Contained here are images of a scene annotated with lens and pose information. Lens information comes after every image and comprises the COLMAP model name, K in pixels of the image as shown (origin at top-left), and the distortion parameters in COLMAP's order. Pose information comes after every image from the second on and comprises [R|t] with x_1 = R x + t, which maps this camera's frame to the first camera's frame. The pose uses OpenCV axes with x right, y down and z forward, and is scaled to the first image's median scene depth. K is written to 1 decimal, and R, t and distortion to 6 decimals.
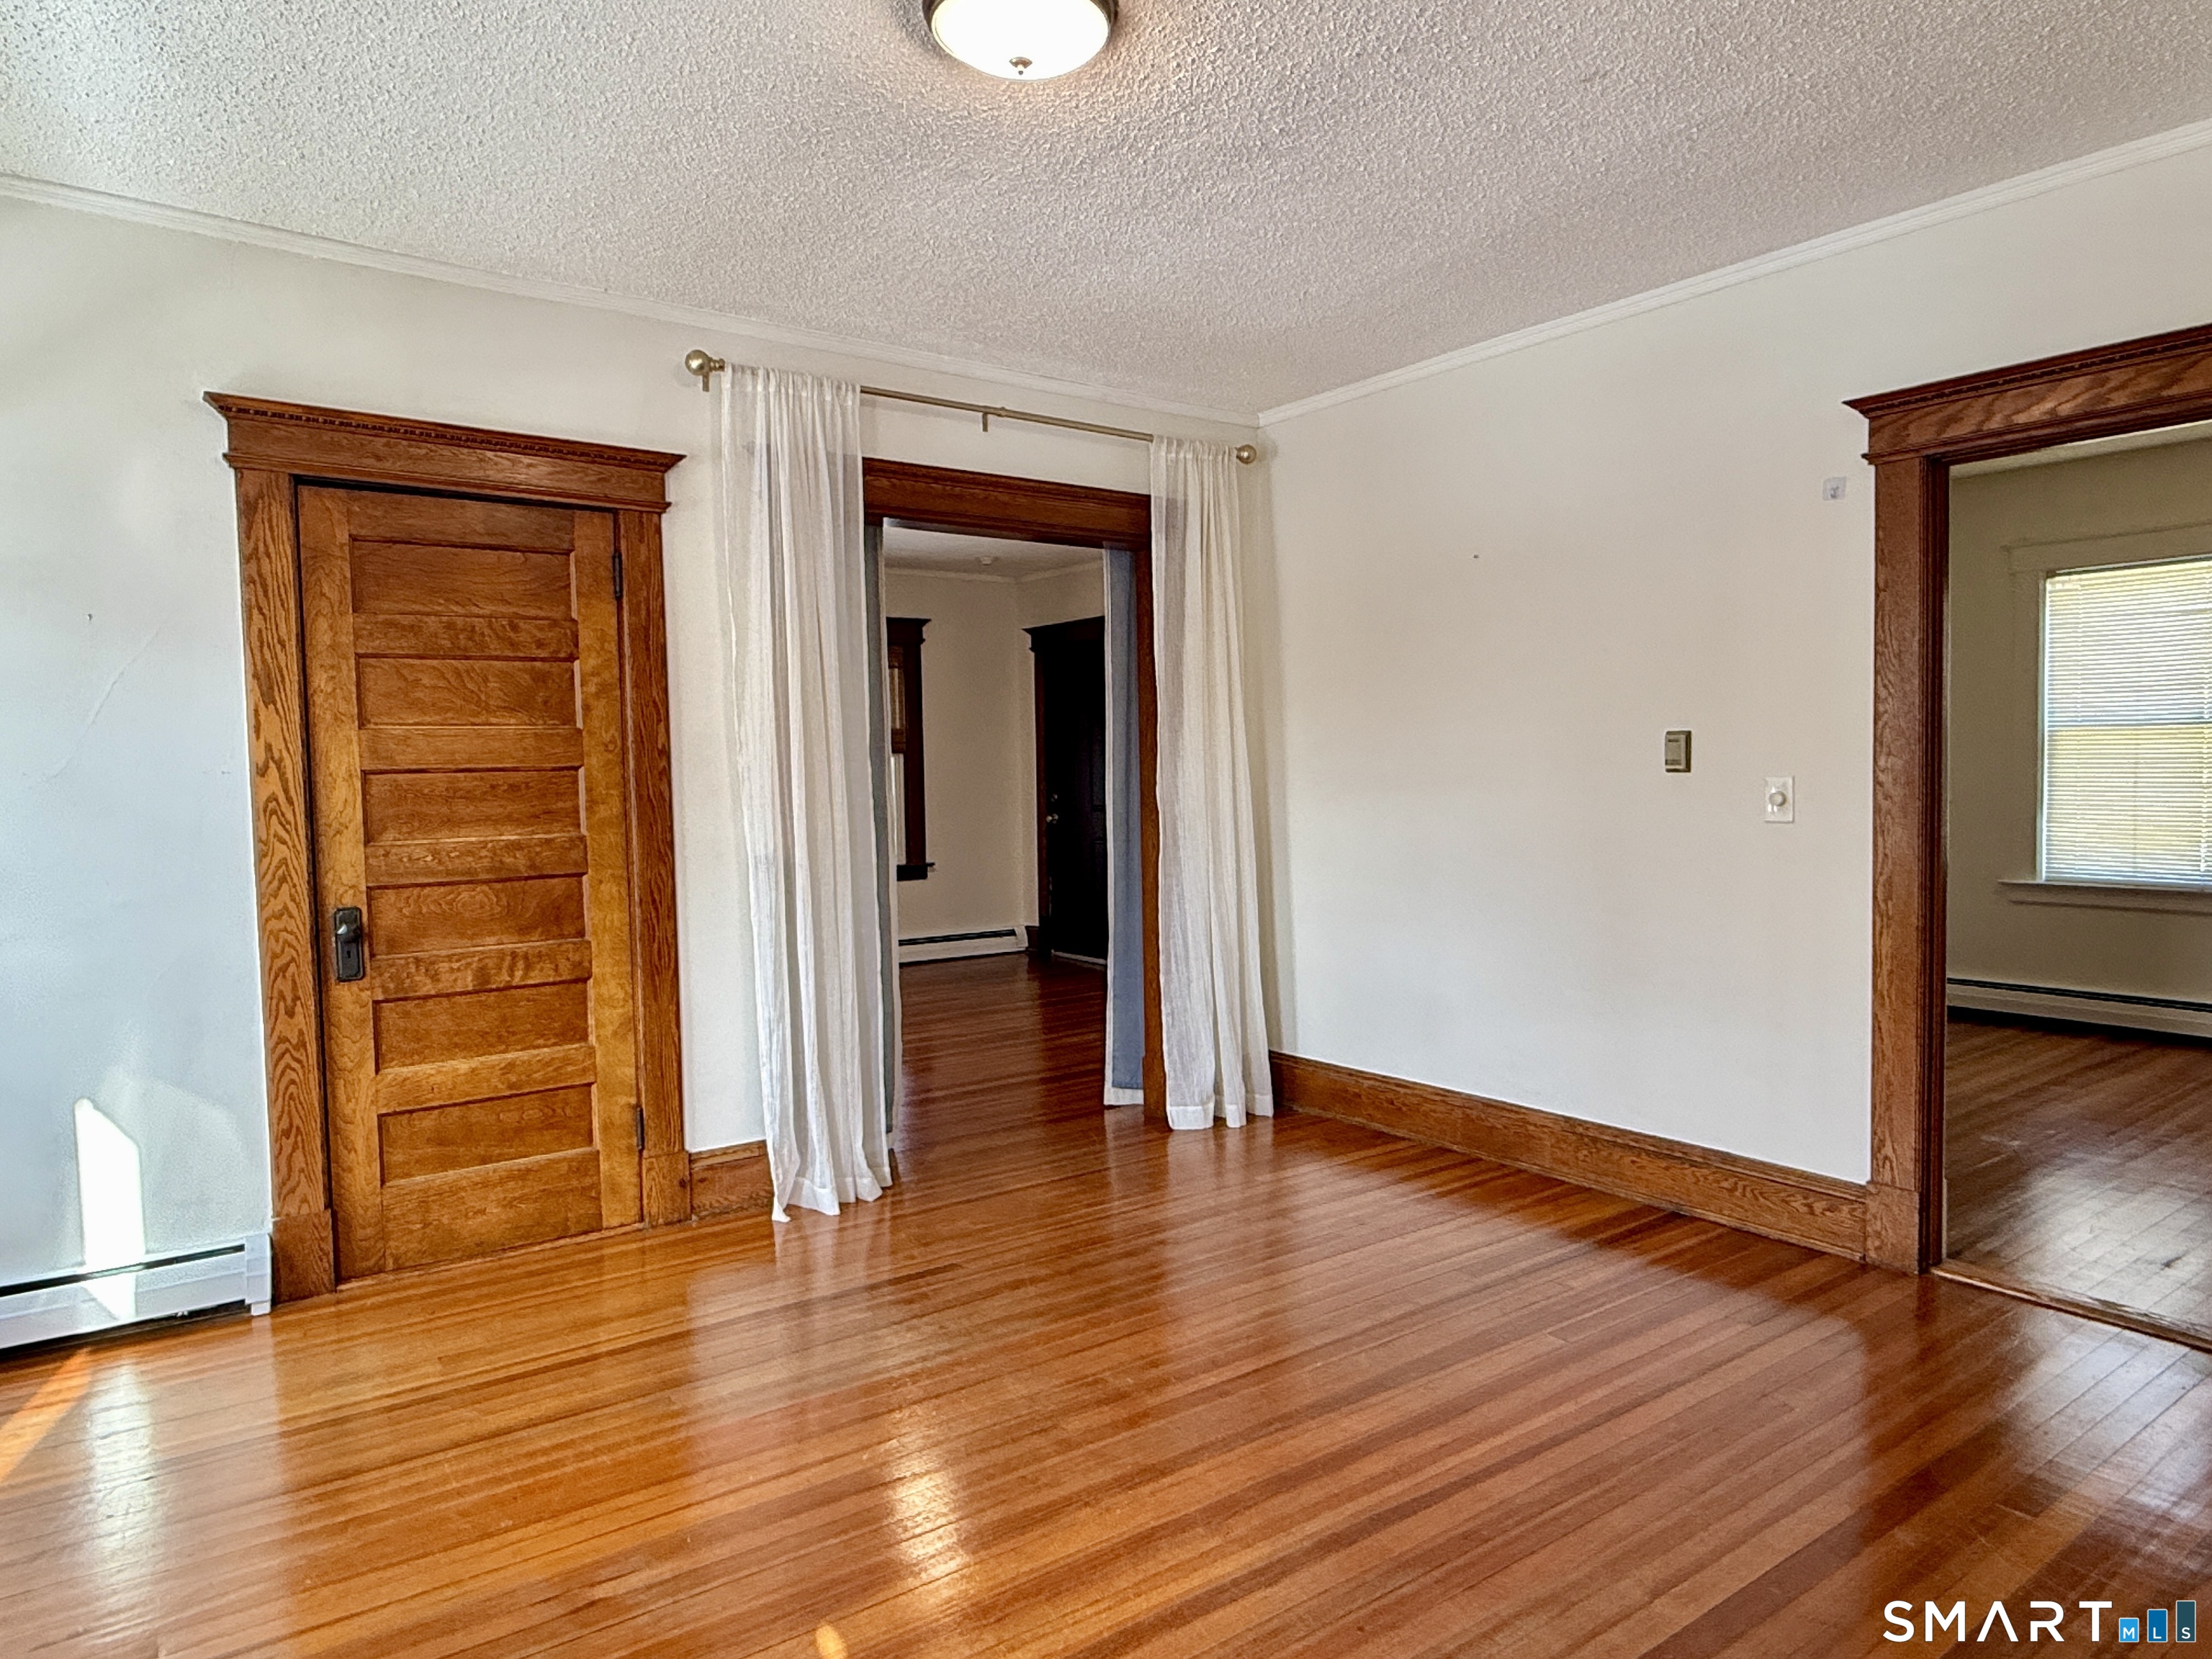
lens RADIAL K [[1393.7, 0, 1106.0], [0, 1393.7, 829.5], [0, 0, 1]] dist [0.001015, 0.000602]
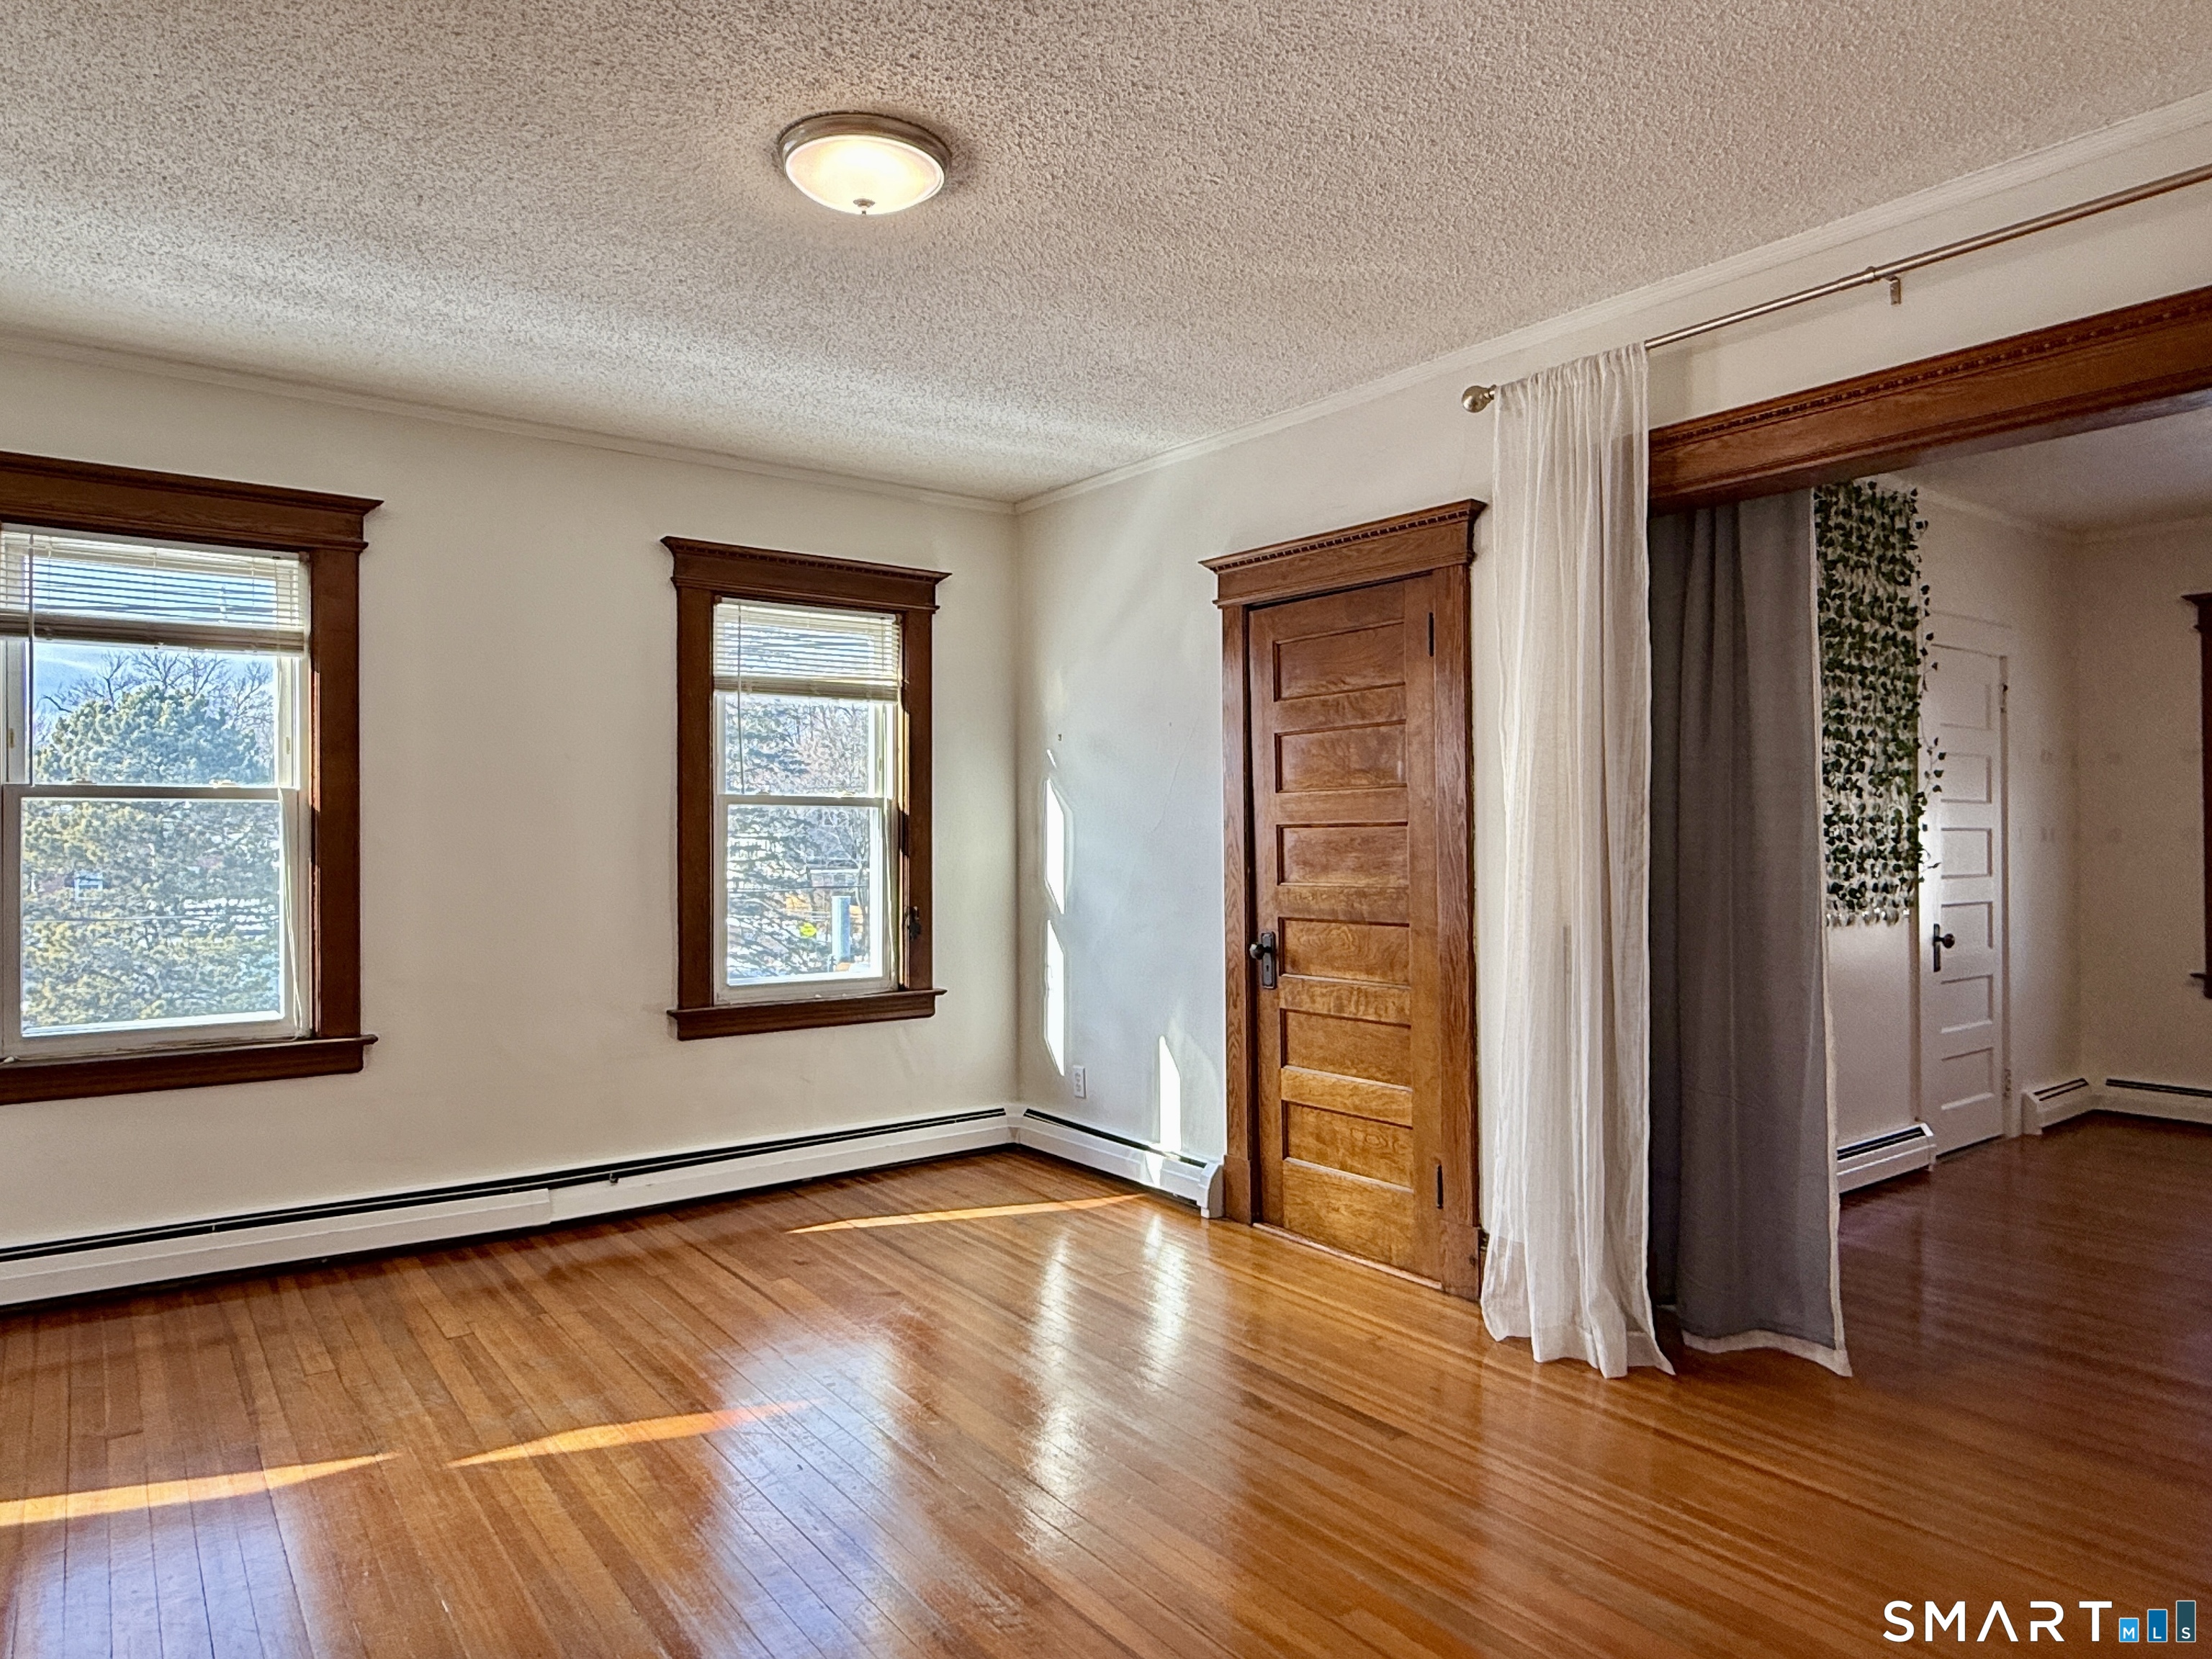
lens RADIAL K [[1393.7, 0, 1106.0], [0, 1393.7, 829.5], [0, 0, 1]] dist [0.001015, 0.000602]
pose [[0.006668, 0.012359, -0.999901, 0.702708], [-0.041453, 0.999068, 0.012072, -0.045085], [0.999118, 0.041369, 0.007174, 0.800522]]
